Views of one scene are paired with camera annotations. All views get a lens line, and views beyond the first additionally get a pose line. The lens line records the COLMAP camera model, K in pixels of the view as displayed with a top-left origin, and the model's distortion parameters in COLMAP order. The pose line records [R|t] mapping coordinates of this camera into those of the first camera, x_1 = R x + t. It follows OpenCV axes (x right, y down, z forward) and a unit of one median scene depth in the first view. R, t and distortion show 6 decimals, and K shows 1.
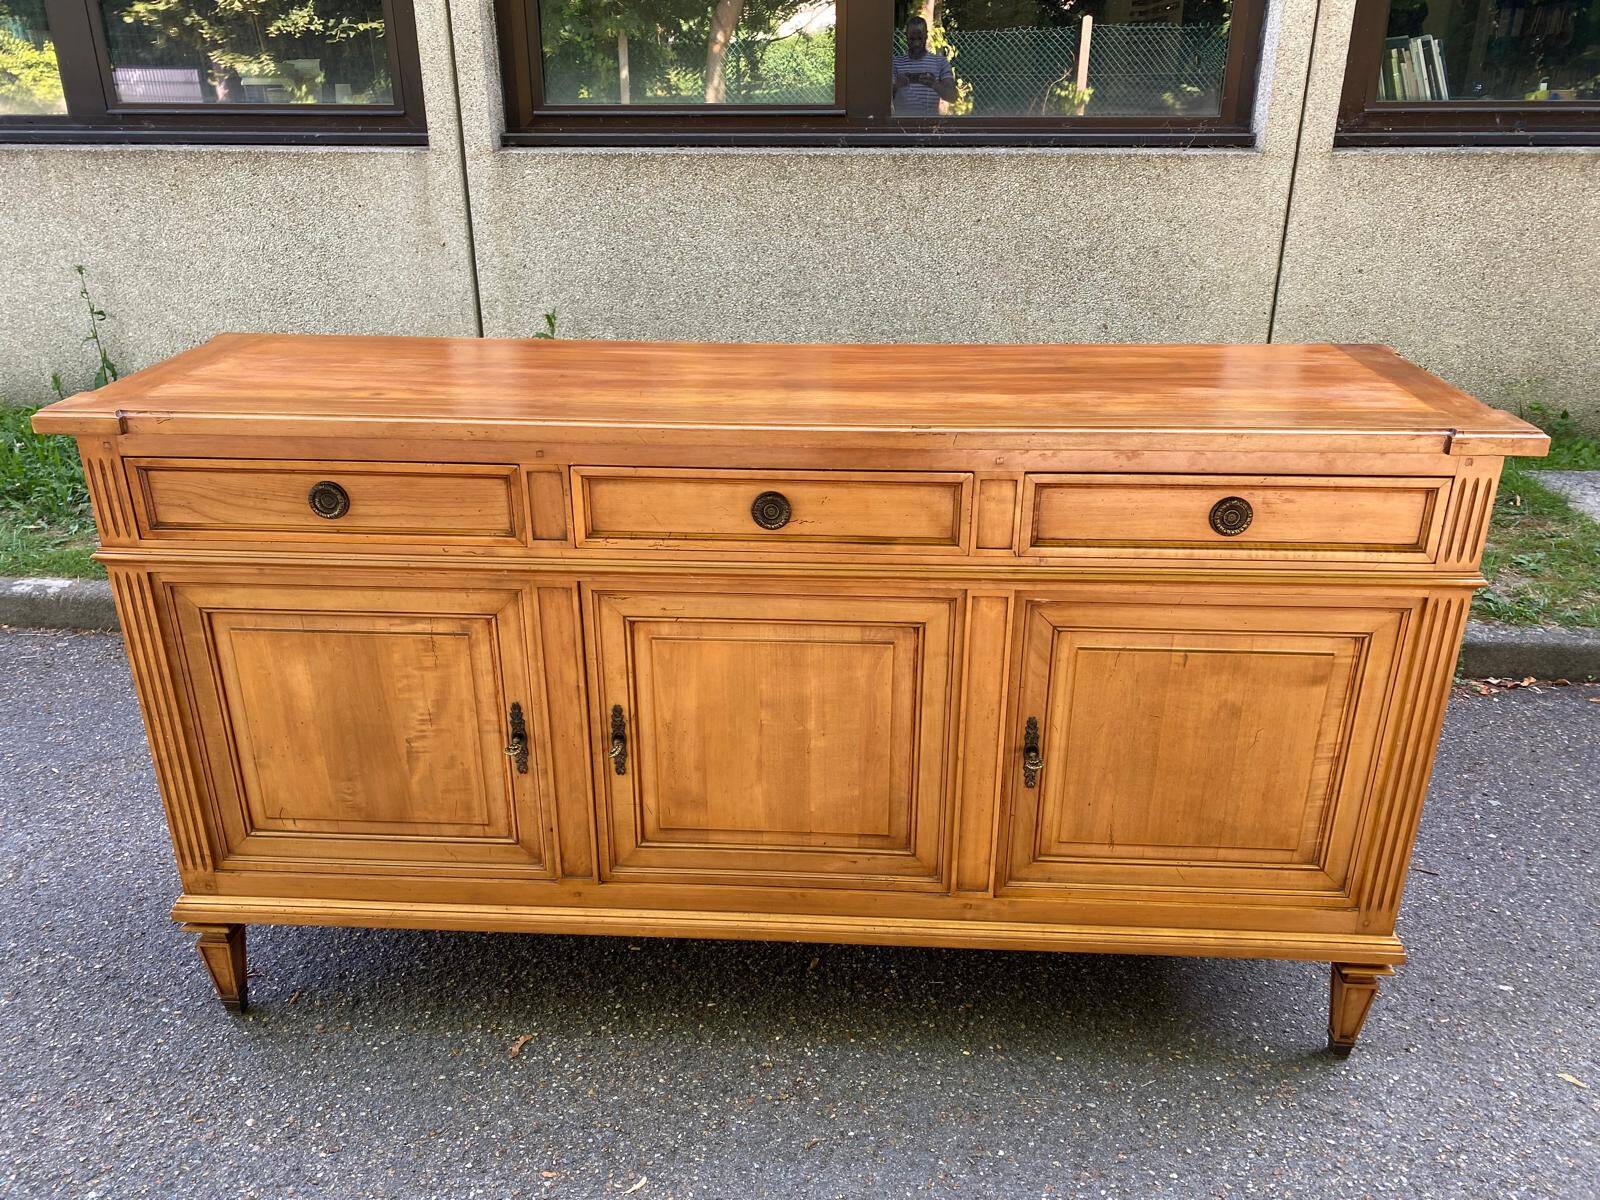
lens RADIAL K [[1223.4, 0, 790.8], [0, 1223.4, 586.3], [0, 0, 1]] dist [0.024340, -0.024773]
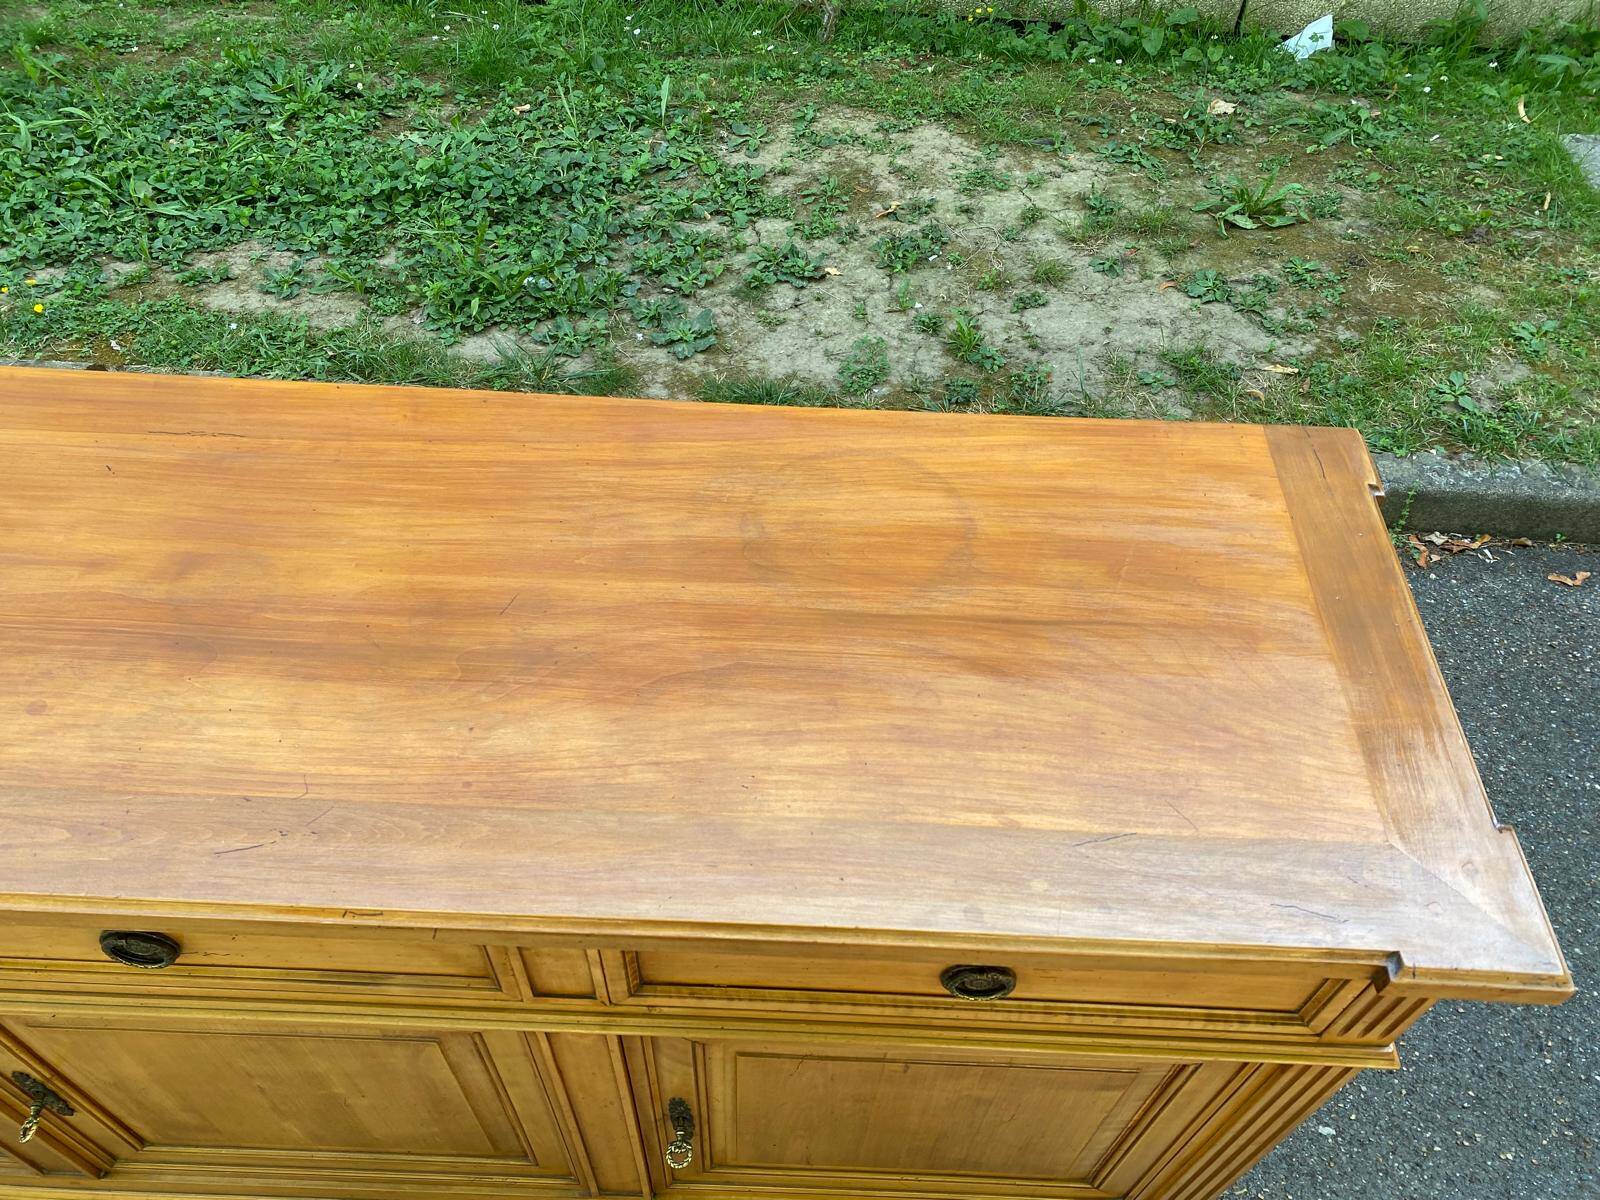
lens RADIAL K [[1223.4, 0, 806.4], [0, 1223.4, 609.9], [0, 0, 1]] dist [0.024340, -0.024773]
pose [[0.998693, 0.003939, 0.050964, 0.218997], [-0.027124, 0.885913, 0.463057, -0.399682], [-0.043326, -0.463834, 0.884862, 0.513458]]
